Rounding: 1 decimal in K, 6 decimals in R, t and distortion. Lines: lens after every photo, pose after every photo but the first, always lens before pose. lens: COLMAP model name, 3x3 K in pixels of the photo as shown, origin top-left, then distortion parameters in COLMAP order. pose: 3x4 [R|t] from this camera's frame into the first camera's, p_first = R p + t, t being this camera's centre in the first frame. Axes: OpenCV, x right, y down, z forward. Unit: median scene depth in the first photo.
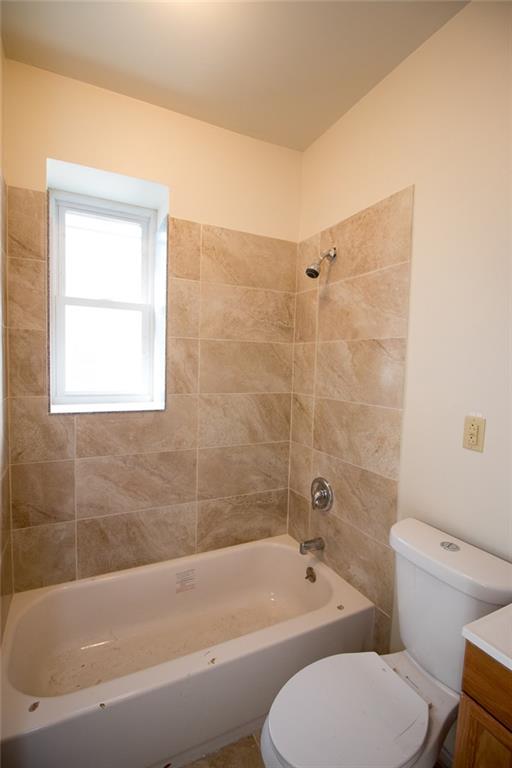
lens RADIAL K [[360.4, 0, 250.0], [0, 360.4, 383.2], [0, 0, 1]] dist [-0.003406, -0.009788]
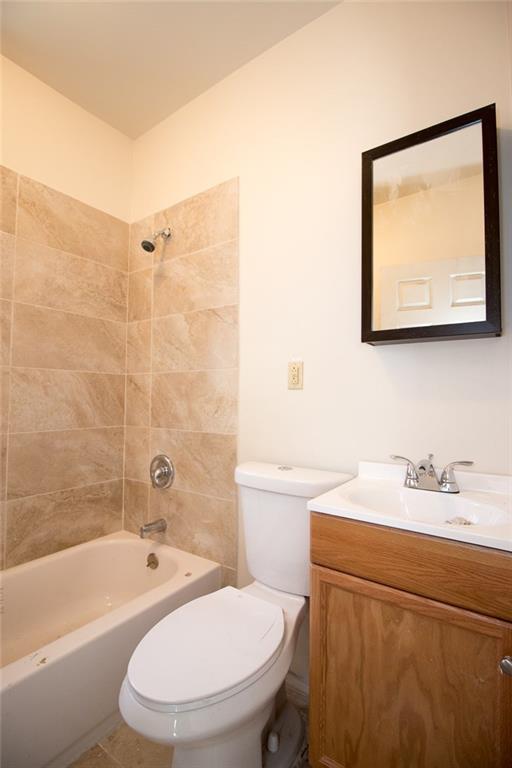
lens RADIAL K [[360.4, 0, 254.7], [0, 360.4, 384.2], [0, 0, 1]] dist [-0.003406, -0.009788]
pose [[0.875777, -0.000335, 0.482715, -0.050120], [0.049563, 0.994777, -0.089232, 0.175022], [-0.480164, 0.102072, 0.871220, 0.012460]]
